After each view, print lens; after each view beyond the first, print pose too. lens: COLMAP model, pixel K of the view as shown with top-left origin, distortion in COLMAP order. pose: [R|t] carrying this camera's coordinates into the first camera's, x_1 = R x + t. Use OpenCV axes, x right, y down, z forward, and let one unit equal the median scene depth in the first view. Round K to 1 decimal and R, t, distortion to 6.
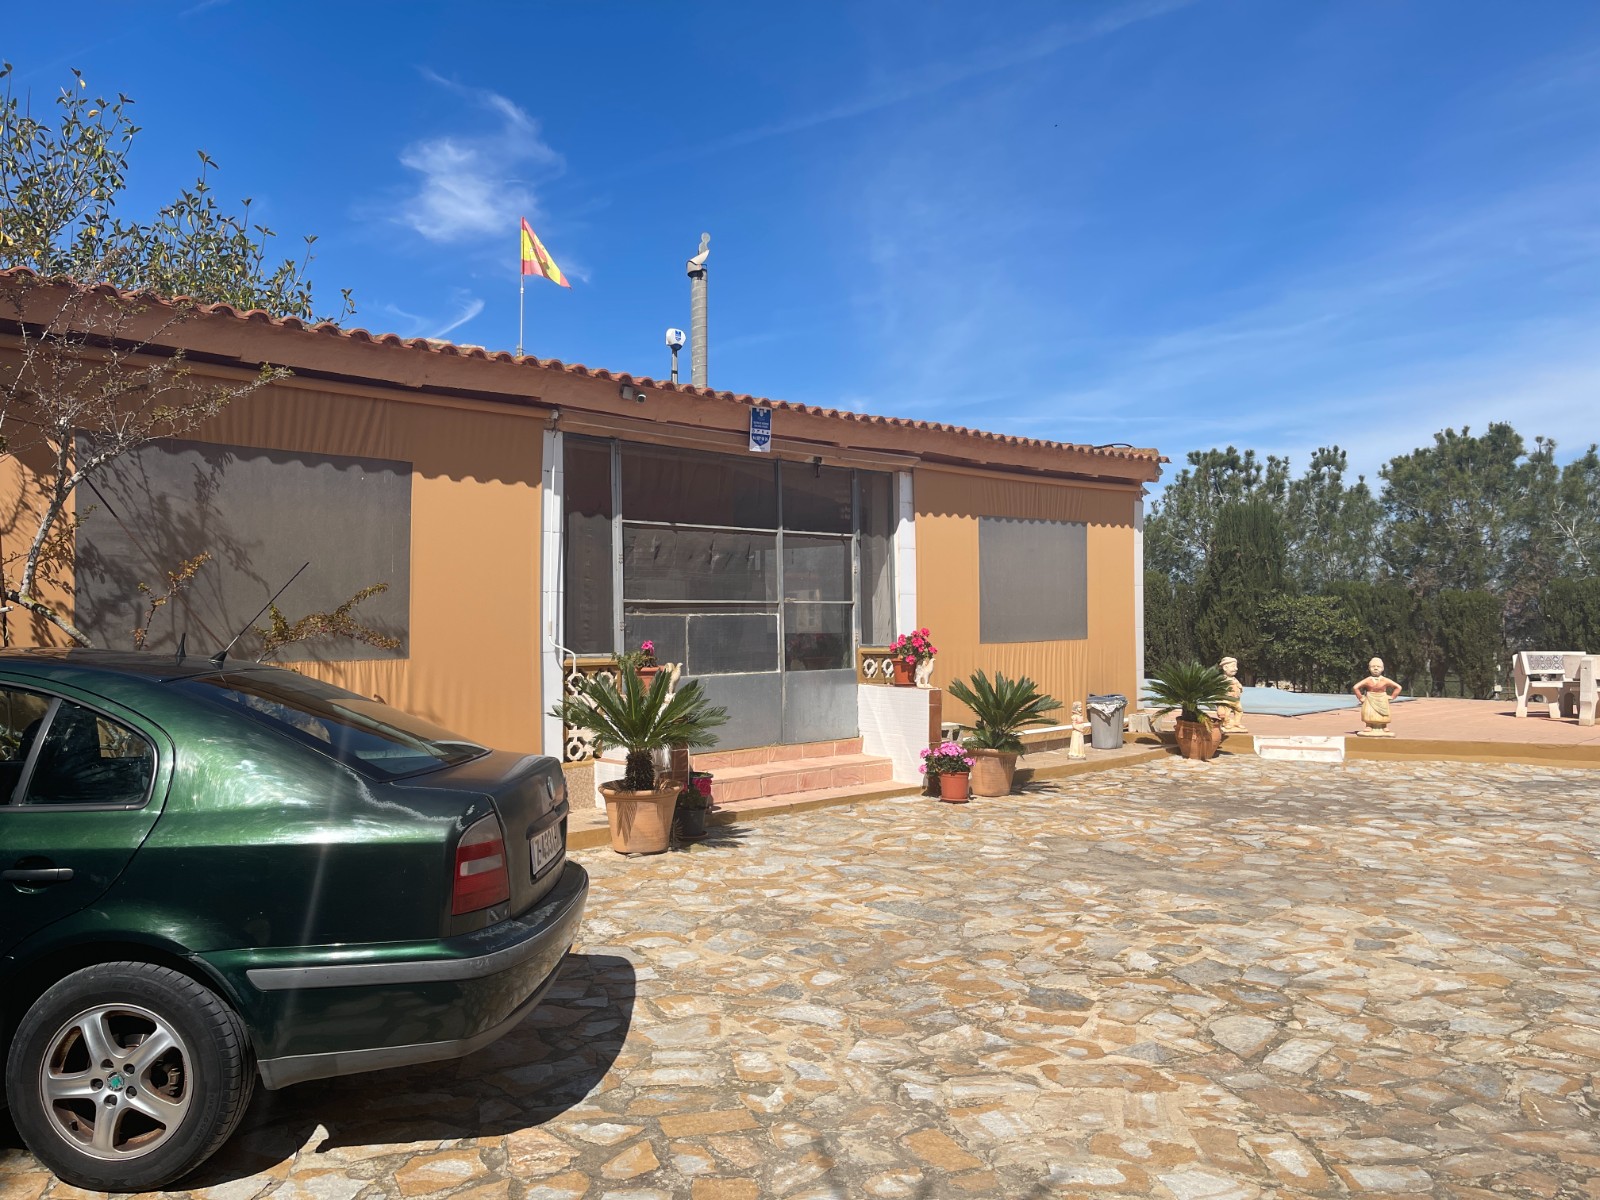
lens RADIAL K [[1205.9, 0, 800.0], [0, 1205.9, 600.0], [0, 0, 1]] dist [0.064724, -0.086194]
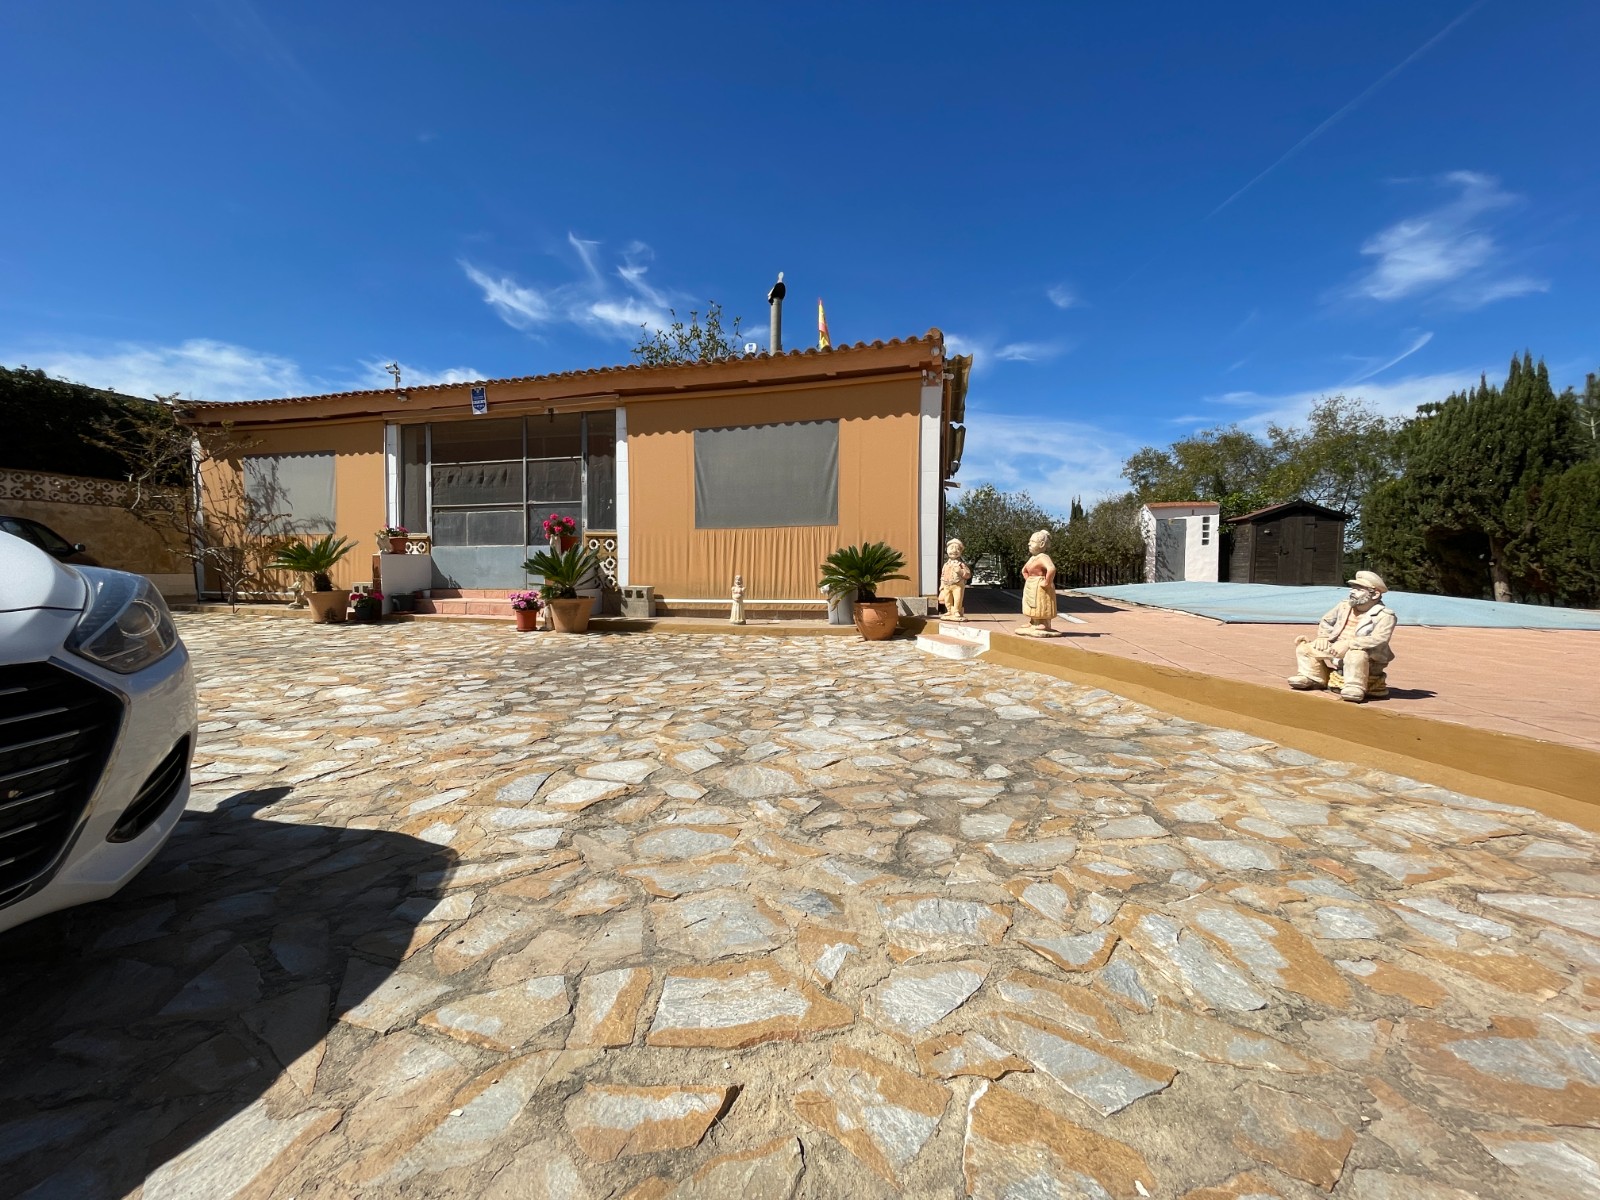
lens RADIAL K [[652.0, 0, 800.0], [0, 652.0, 600.0], [0, 0, 1]] dist [-0.000766, -0.000149]
pose [[0.527553, 0.046029, -0.848274, 0.995318], [0.010523, 0.998100, 0.060703, 0.087397], [0.849457, -0.040951, 0.526067, 0.891763]]
